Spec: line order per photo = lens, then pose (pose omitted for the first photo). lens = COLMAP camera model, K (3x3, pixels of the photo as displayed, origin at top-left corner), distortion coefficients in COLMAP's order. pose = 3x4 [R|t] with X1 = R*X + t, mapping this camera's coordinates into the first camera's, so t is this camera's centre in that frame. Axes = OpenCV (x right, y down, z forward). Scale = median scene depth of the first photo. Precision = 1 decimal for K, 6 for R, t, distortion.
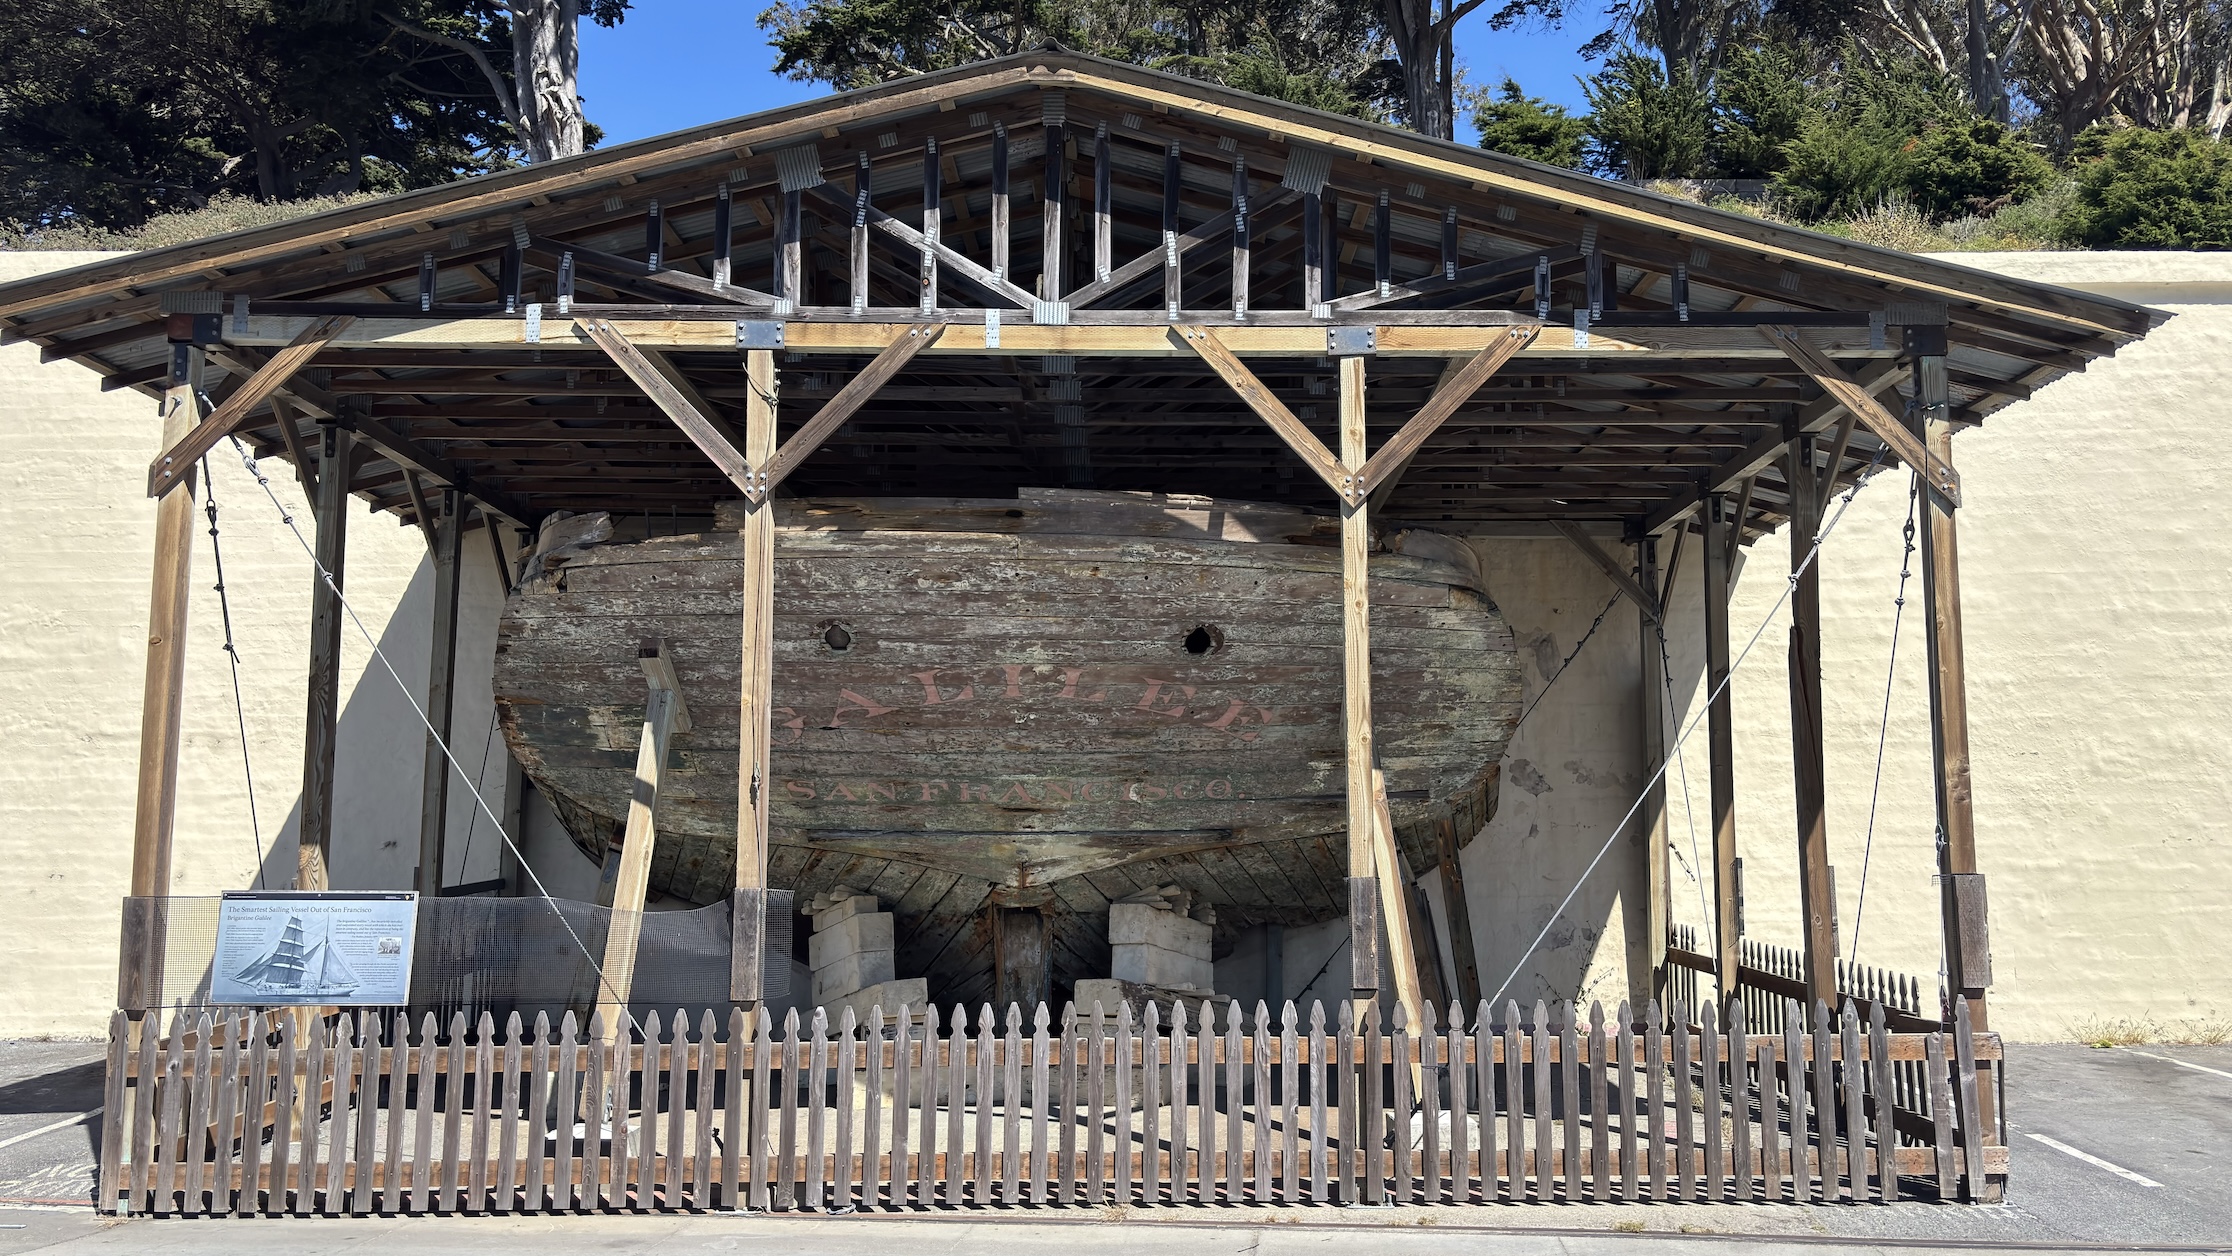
lens RADIAL K [[1672.4, 0, 1130.2], [0, 1672.4, 660.1], [0, 0, 1]] dist [0.019681, -0.007474]
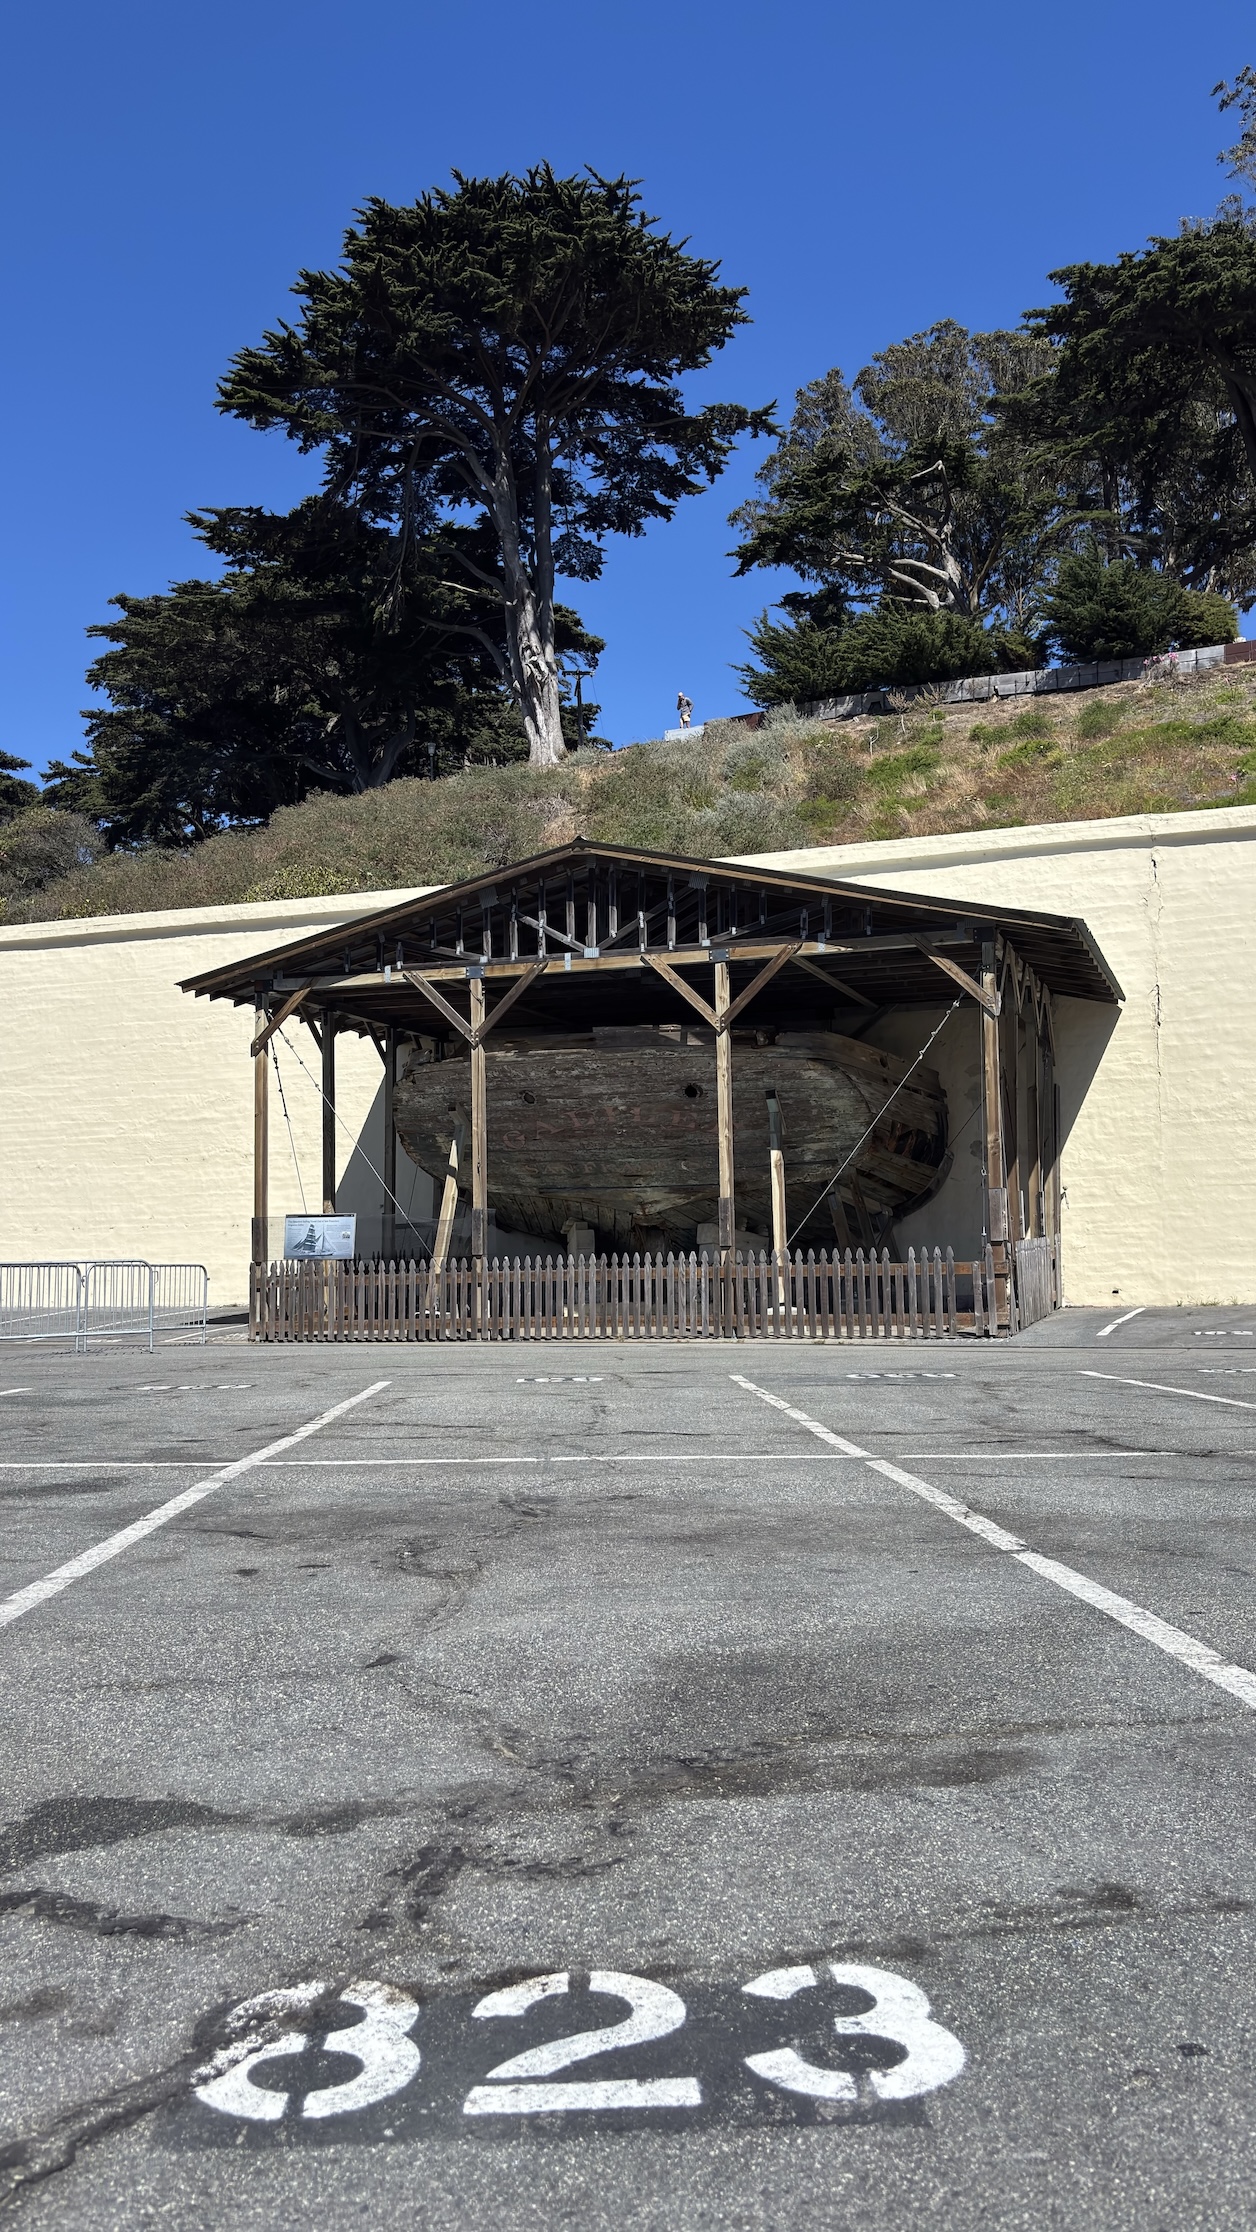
lens RADIAL K [[1672.4, 0, 627.5], [0, 1672.4, 1117.0], [0, 0, 1]] dist [0.019681, -0.007474]
pose [[0.940603, -0.042478, -0.336842, 0.744853], [0.053634, 0.998275, 0.023880, -0.037454], [0.335247, -0.040528, 0.941258, -1.110667]]
